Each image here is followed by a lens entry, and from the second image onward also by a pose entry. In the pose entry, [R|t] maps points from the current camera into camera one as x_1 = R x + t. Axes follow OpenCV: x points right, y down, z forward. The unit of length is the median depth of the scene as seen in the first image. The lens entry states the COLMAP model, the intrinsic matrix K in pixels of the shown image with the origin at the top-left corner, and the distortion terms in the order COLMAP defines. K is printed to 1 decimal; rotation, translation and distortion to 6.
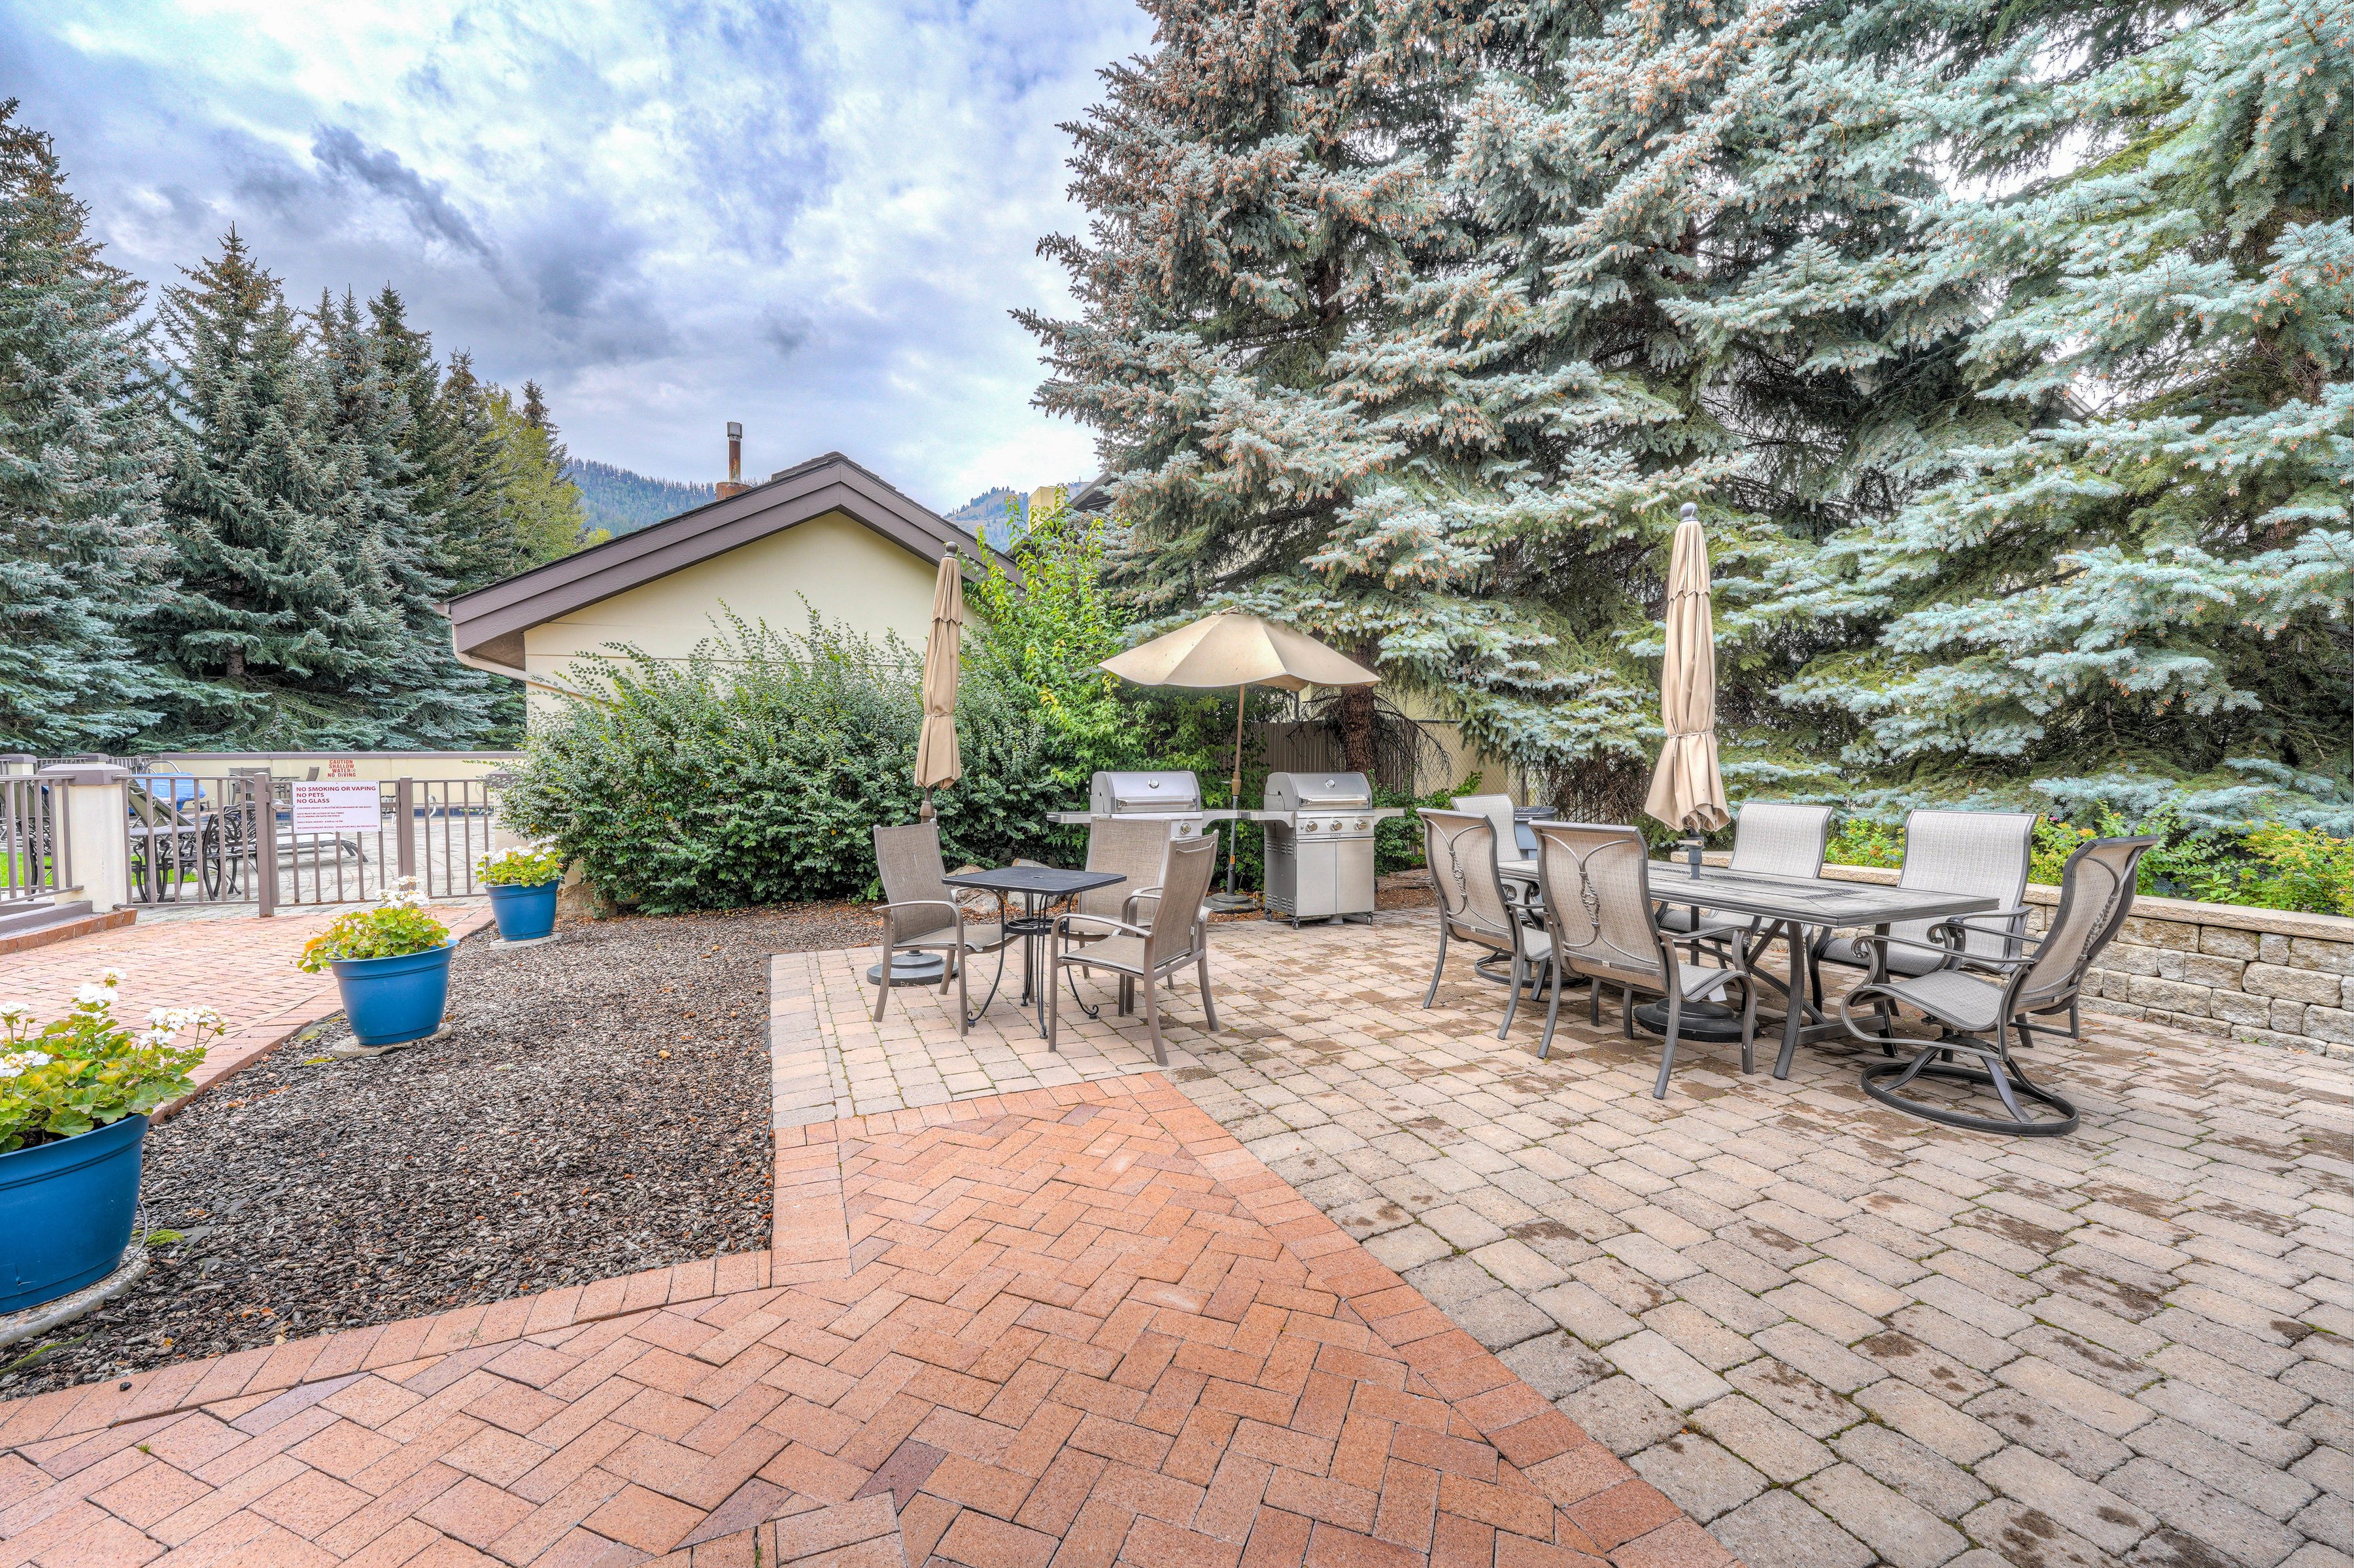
lens RADIAL K [[945.4, 0, 1173.5], [0, 945.4, 783.4], [0, 0, 1]] dist [-0.000179, 0.000882]
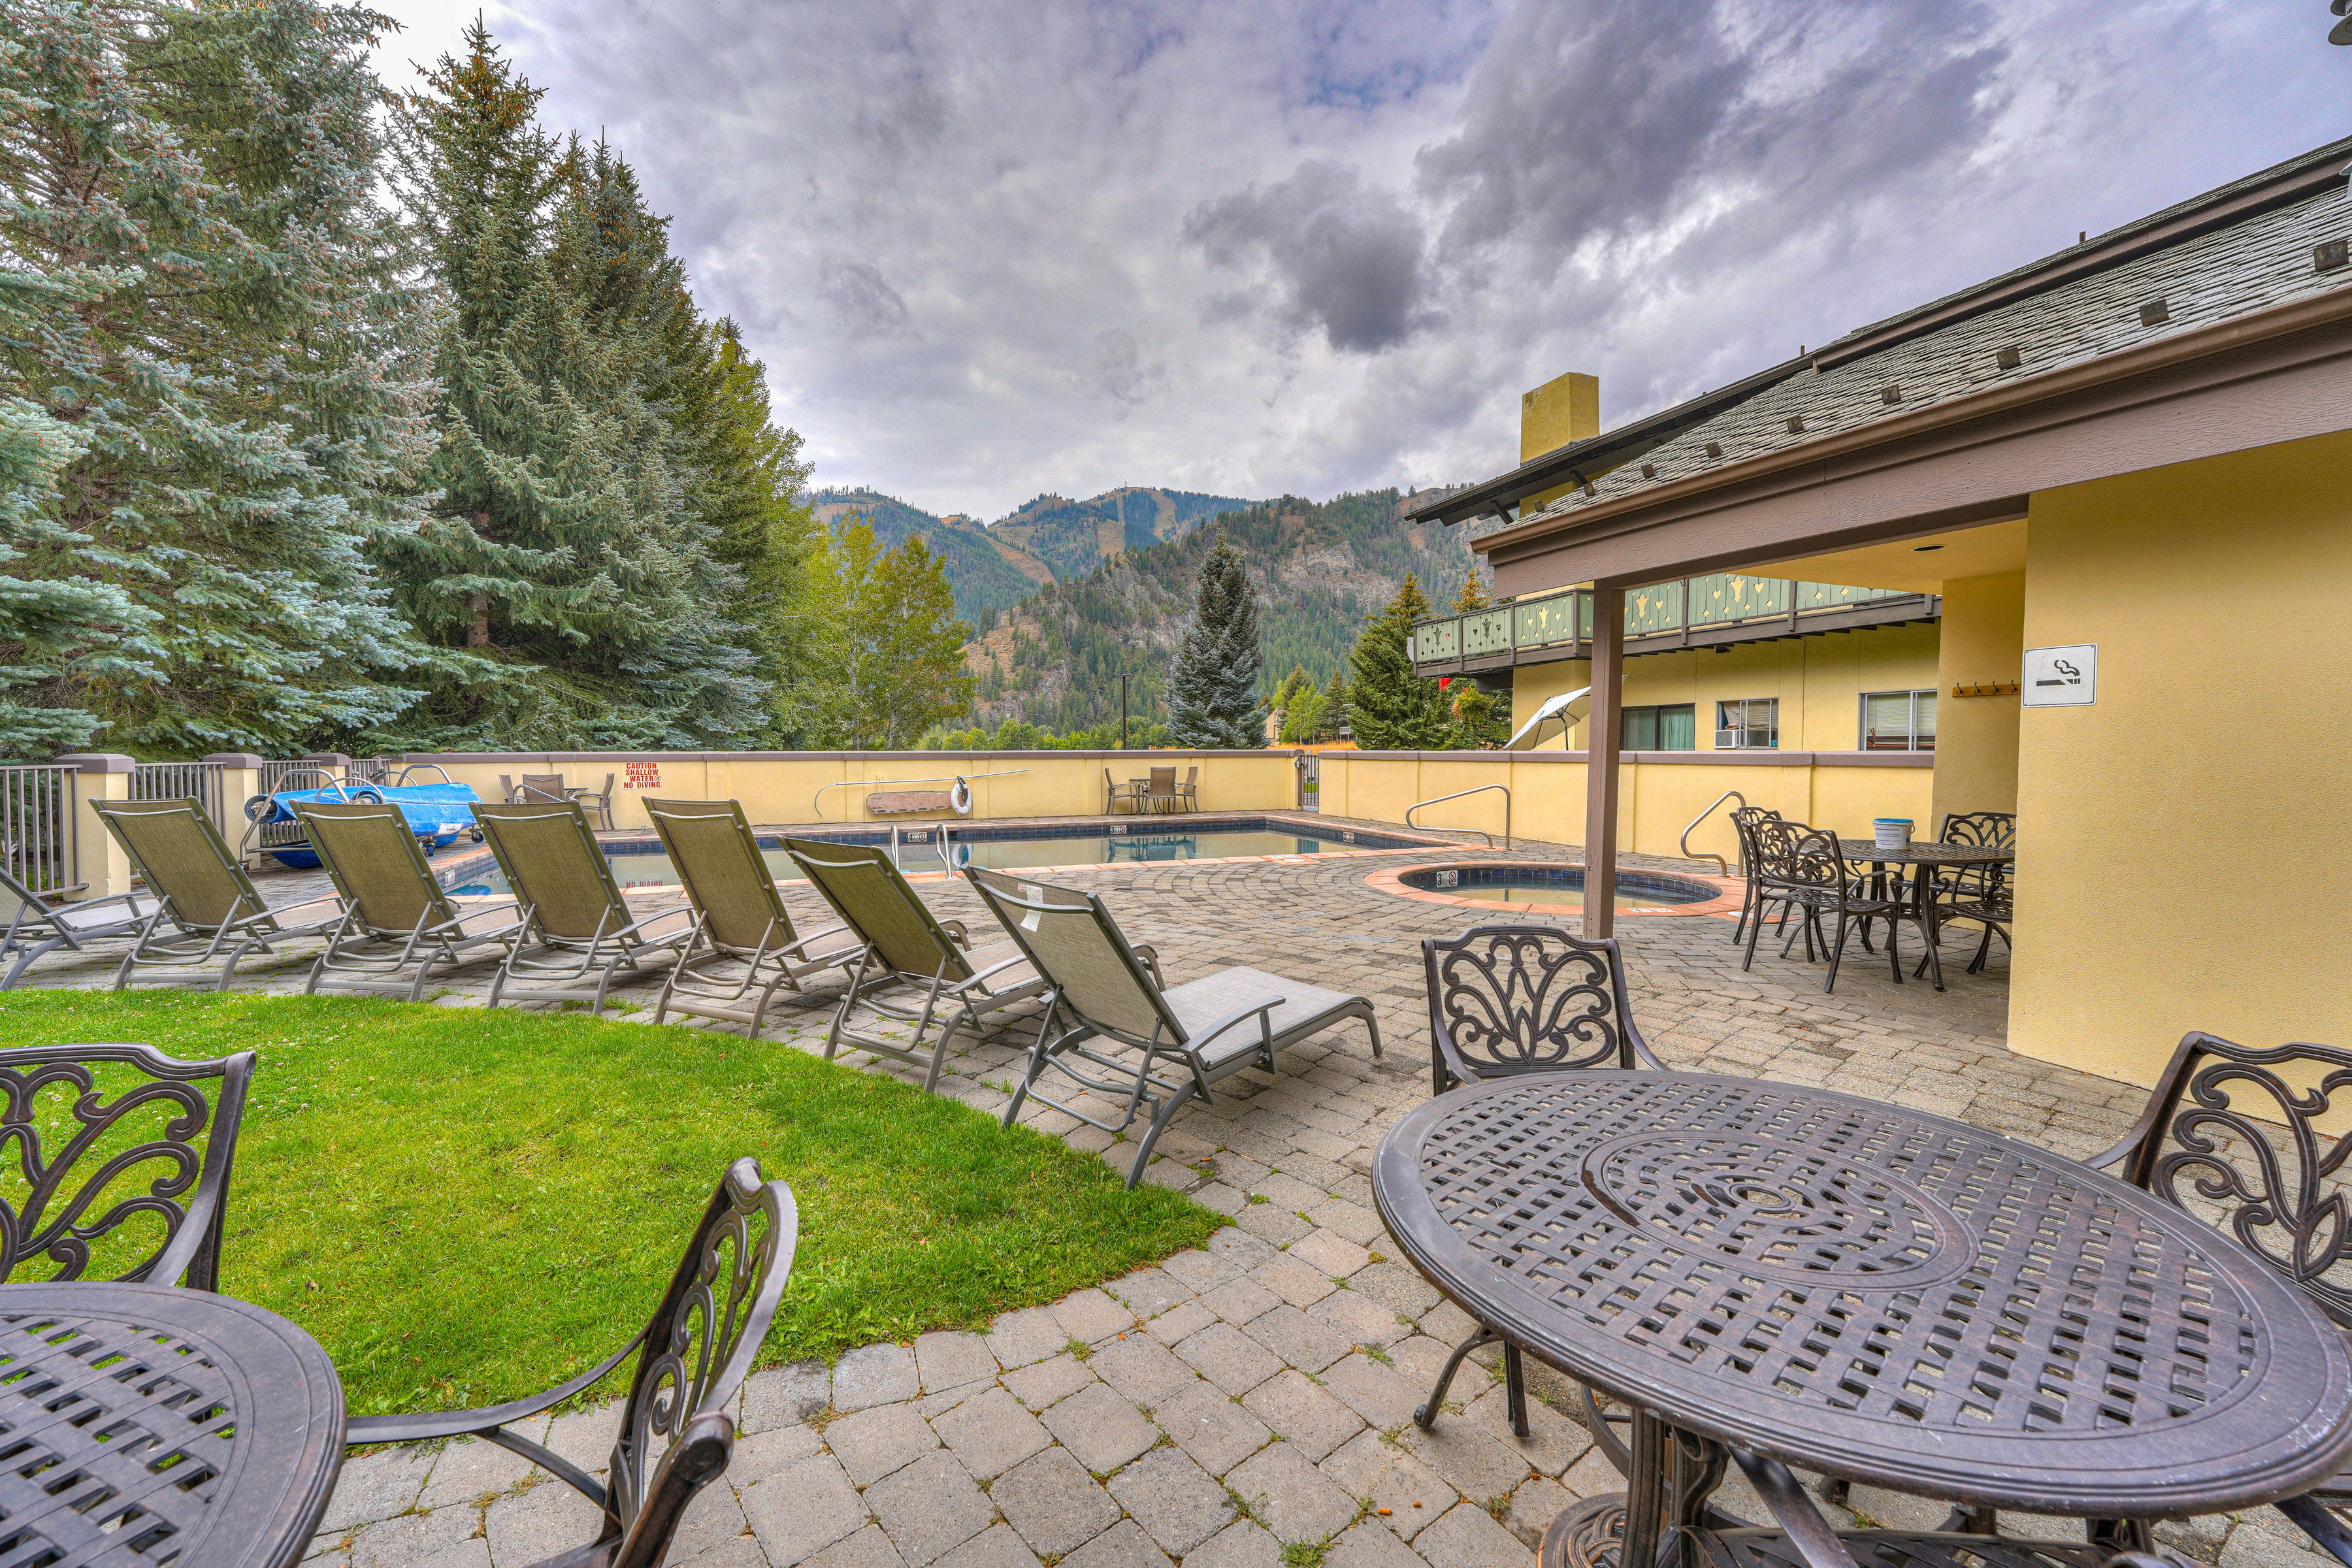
lens RADIAL K [[944.6, 0, 1173.5], [0, 944.6, 782.5], [0, 0, 1]] dist [-0.000179, 0.000882]
pose [[0.998967, 0.000976, -0.045437, -0.461366], [-0.001220, 0.999985, -0.005347, -0.007709], [0.045431, 0.005397, 0.998953, 0.331369]]
